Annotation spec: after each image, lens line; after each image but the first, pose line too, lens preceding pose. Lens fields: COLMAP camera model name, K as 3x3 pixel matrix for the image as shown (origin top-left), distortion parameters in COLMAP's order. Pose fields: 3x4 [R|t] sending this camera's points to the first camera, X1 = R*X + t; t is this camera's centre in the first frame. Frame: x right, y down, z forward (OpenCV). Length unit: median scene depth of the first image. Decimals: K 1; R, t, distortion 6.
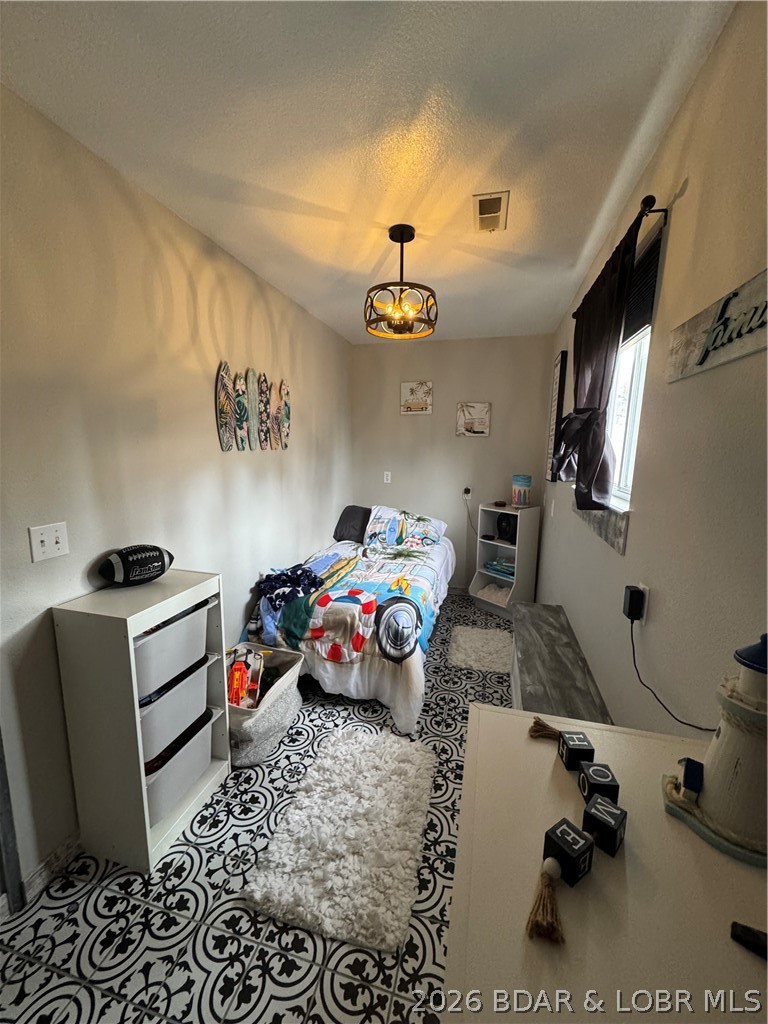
lens RADIAL K [[411.7, 0, 383.3], [0, 411.7, 511.5], [0, 0, 1]] dist [0.000820, 0.000452]
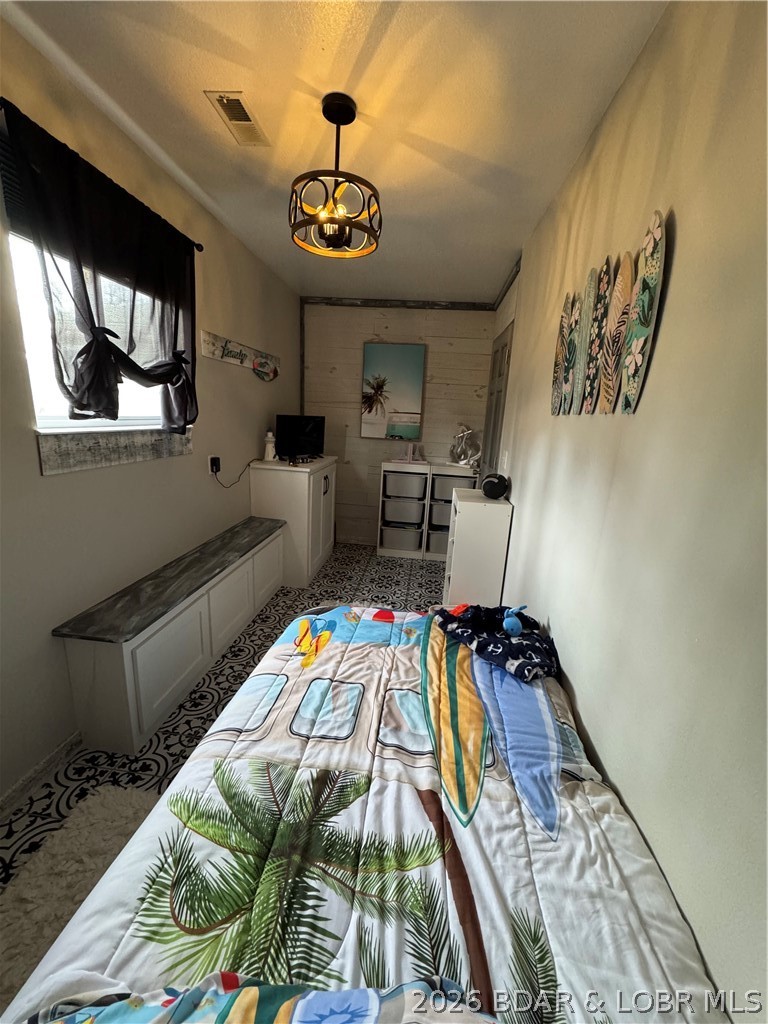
lens RADIAL K [[411.7, 0, 383.4], [0, 411.7, 516.2], [0, 0, 1]] dist [0.000820, 0.000452]
pose [[-0.985308, -0.034176, -0.167333, 0.049353], [-0.097369, 0.917355, 0.385978, -0.210005], [0.140313, 0.396600, -0.907205, 1.507604]]
